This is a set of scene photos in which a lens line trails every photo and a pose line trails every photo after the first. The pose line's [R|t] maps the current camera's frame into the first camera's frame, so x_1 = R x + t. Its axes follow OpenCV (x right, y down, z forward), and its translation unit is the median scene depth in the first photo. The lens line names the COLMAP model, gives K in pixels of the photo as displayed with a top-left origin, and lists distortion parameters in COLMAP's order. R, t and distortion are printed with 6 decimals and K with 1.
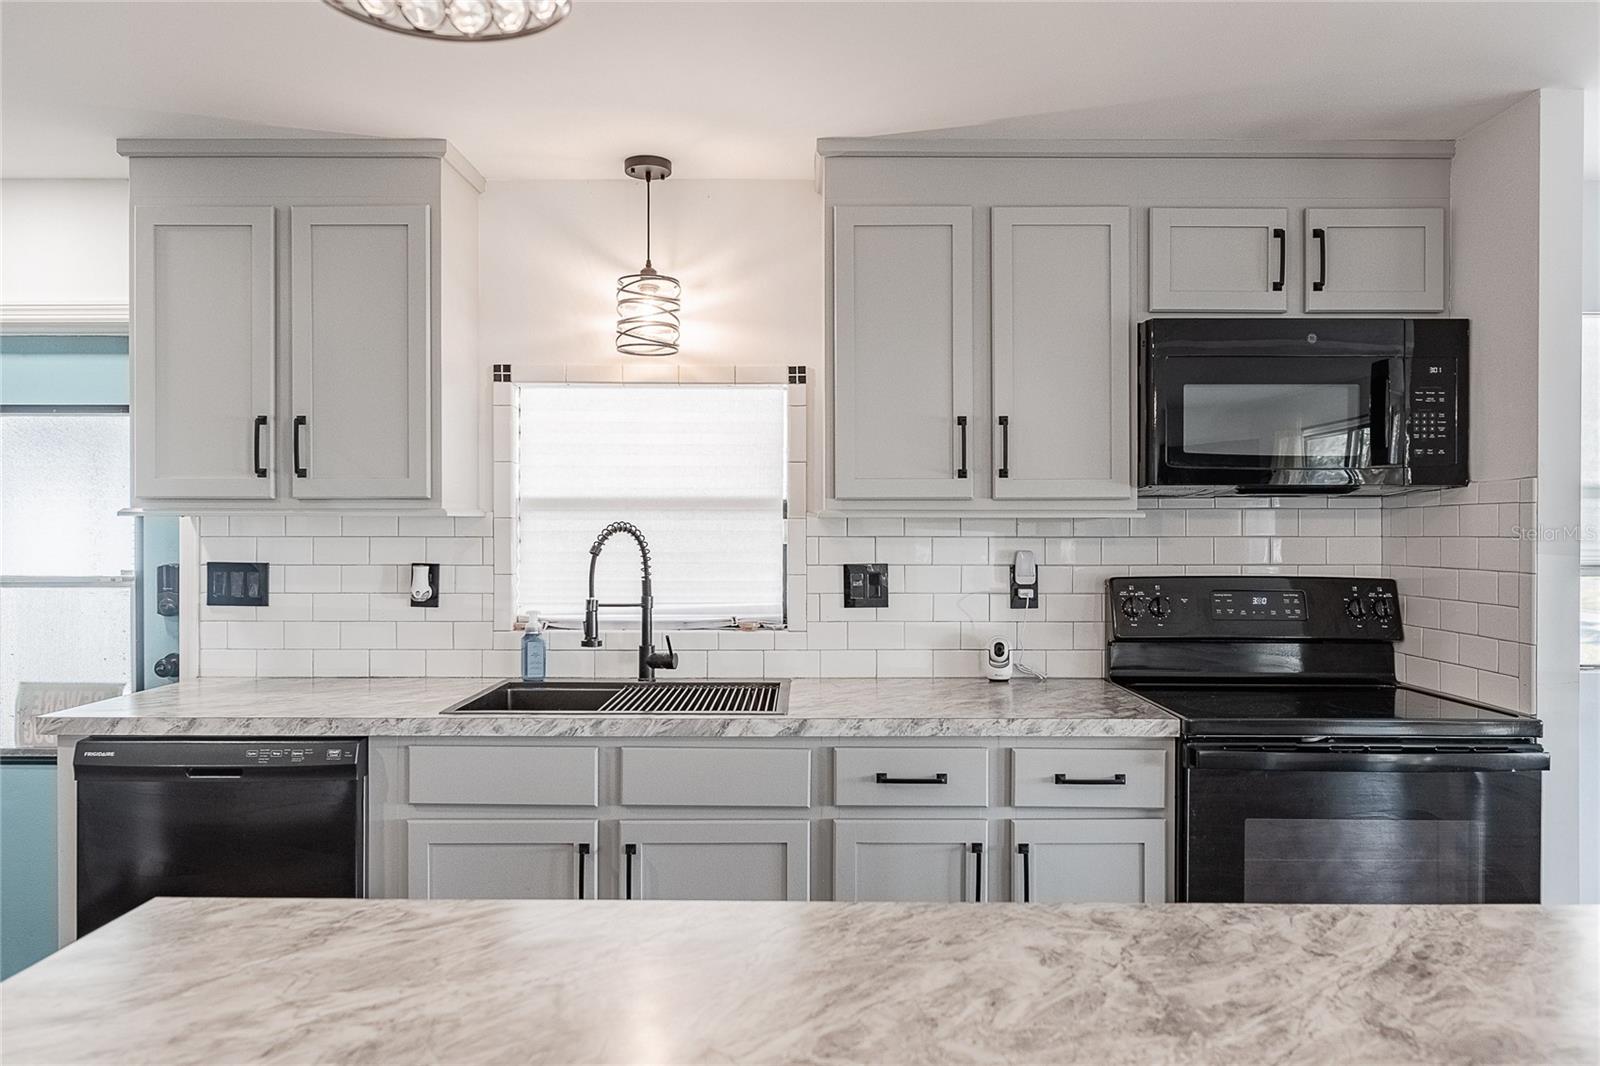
lens RADIAL K [[1086.3, 0, 802.5], [0, 1086.3, 530.4], [0, 0, 1]] dist [0.000480, 0.002035]
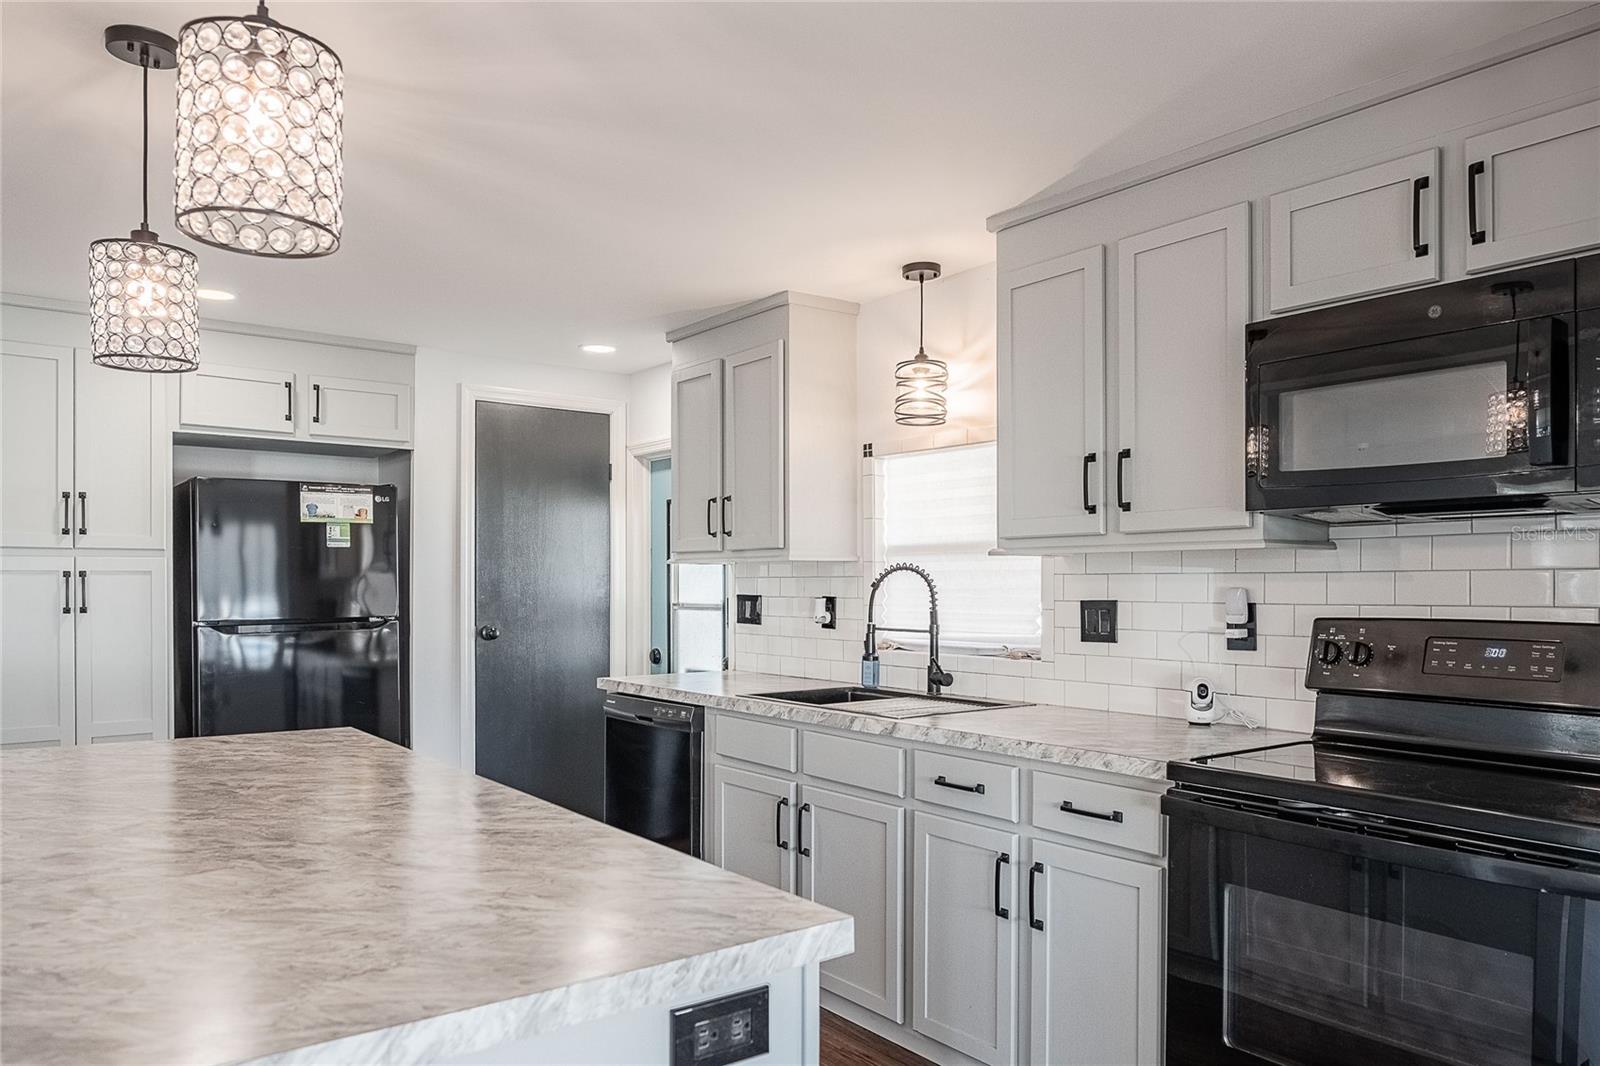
lens RADIAL K [[1082.1, 0, 799.6], [0, 1082.1, 590.2], [0, 0, 1]] dist [-0.002778, -0.000991]
pose [[0.613892, 0.003109, -0.789384, 0.747432], [-0.000145, 0.999993, 0.003826, 0.018786], [0.789390, -0.002235, 0.613888, 0.152163]]
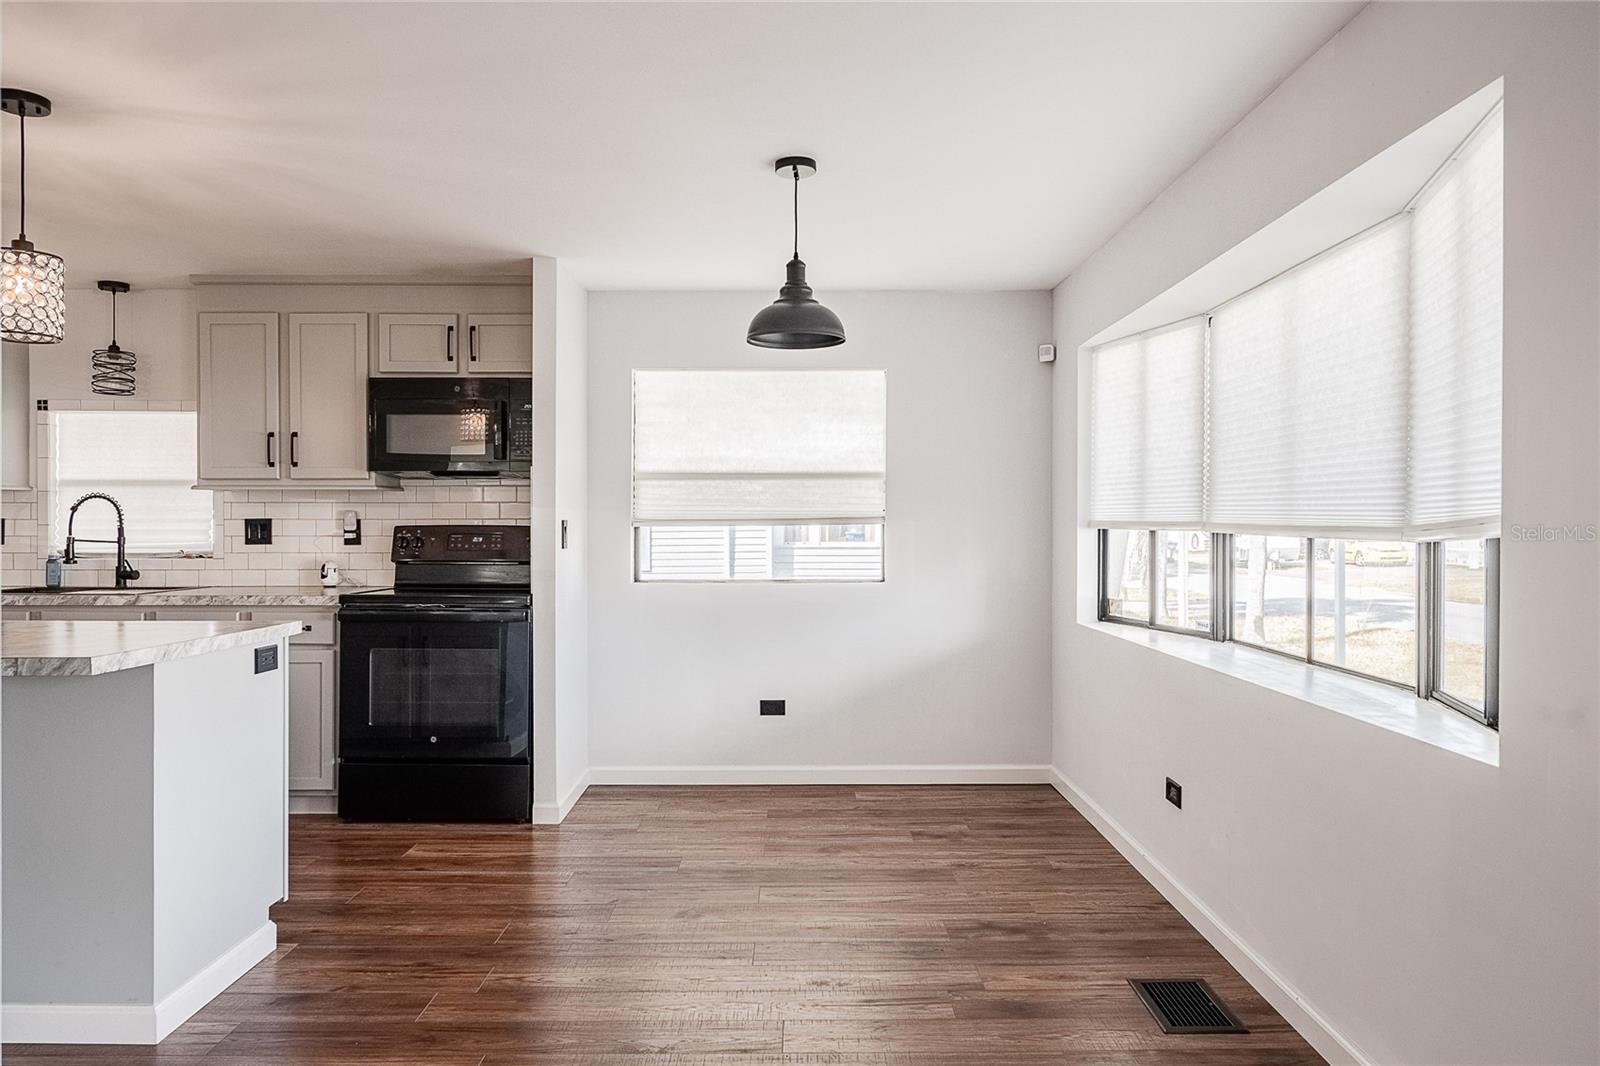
lens RADIAL K [[1086.3, 0, 802.5], [0, 1086.3, 530.4], [0, 0, 1]] dist [0.000480, 0.002035]
pose [[1.000000, 0.000069, -0.000307, 0.966045], [-0.000067, 0.999993, 0.003803, 0.045838], [0.000307, -0.003803, 0.999993, -0.731084]]
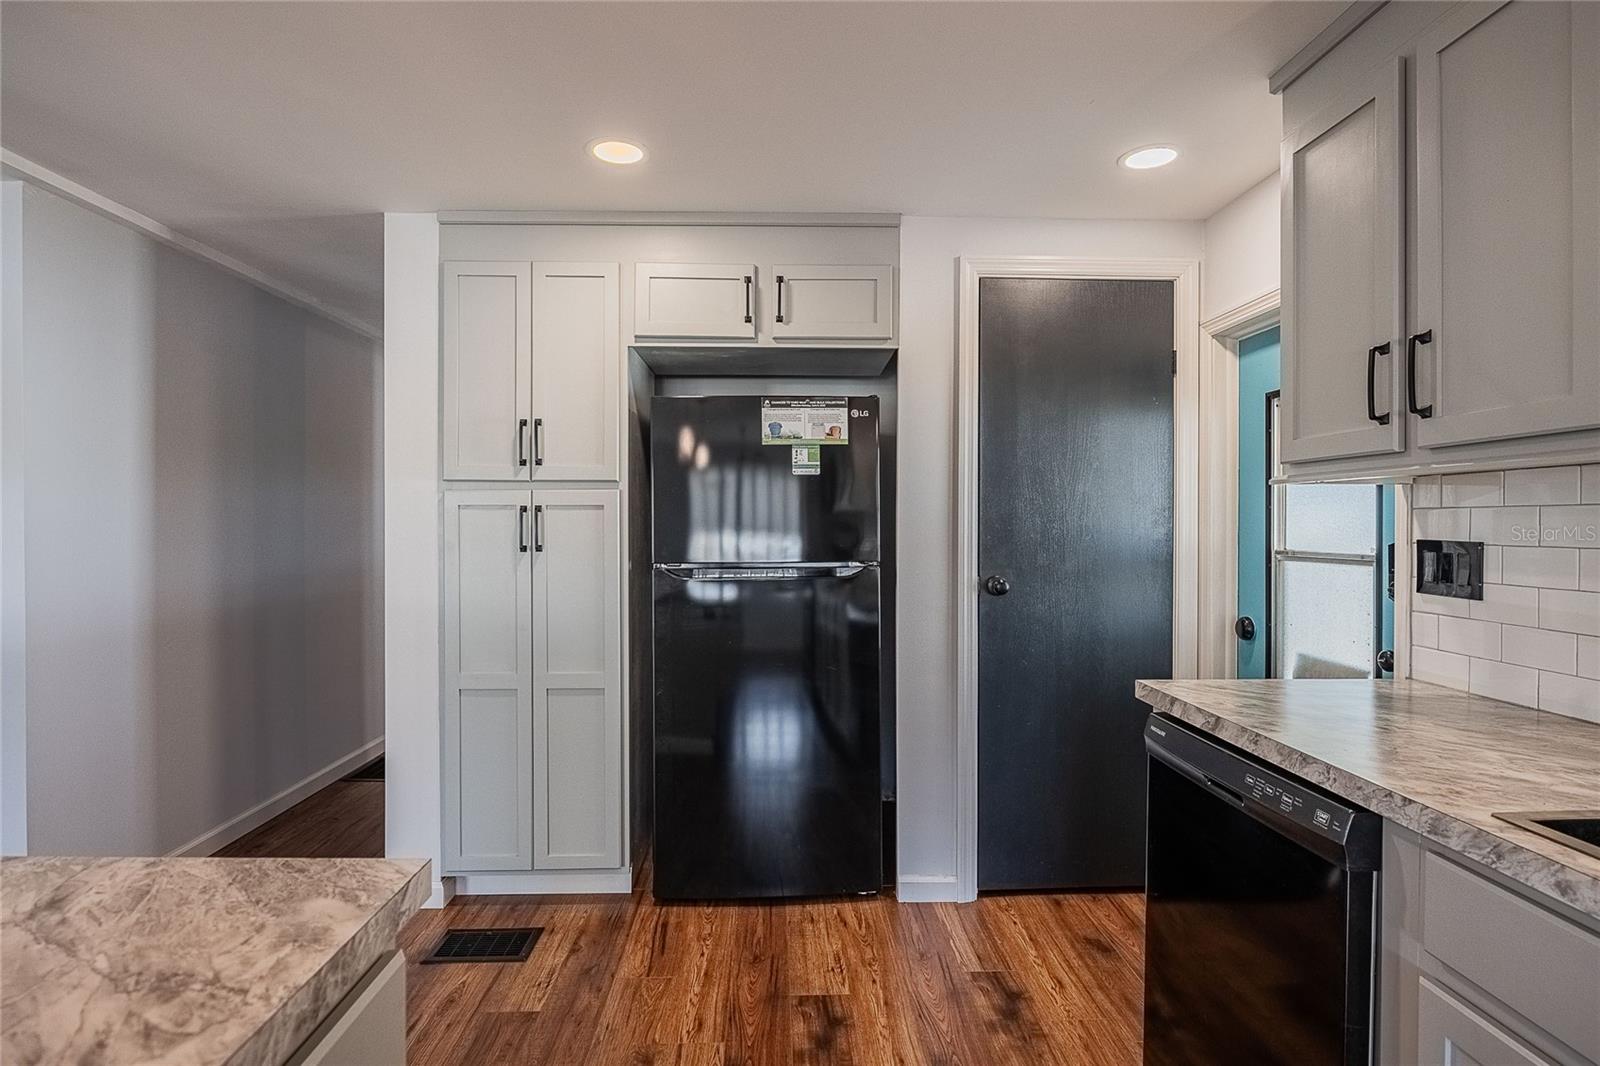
lens RADIAL K [[818.1, 0, 801.6], [0, 818.1, 527.1], [0, 0, 1]] dist [-0.005063, -0.002262]
pose [[0.035671, 0.003511, -0.999357, 0.052023], [-0.003423, 0.999988, 0.003391, 0.020525], [0.999358, 0.003300, 0.035683, 0.551818]]
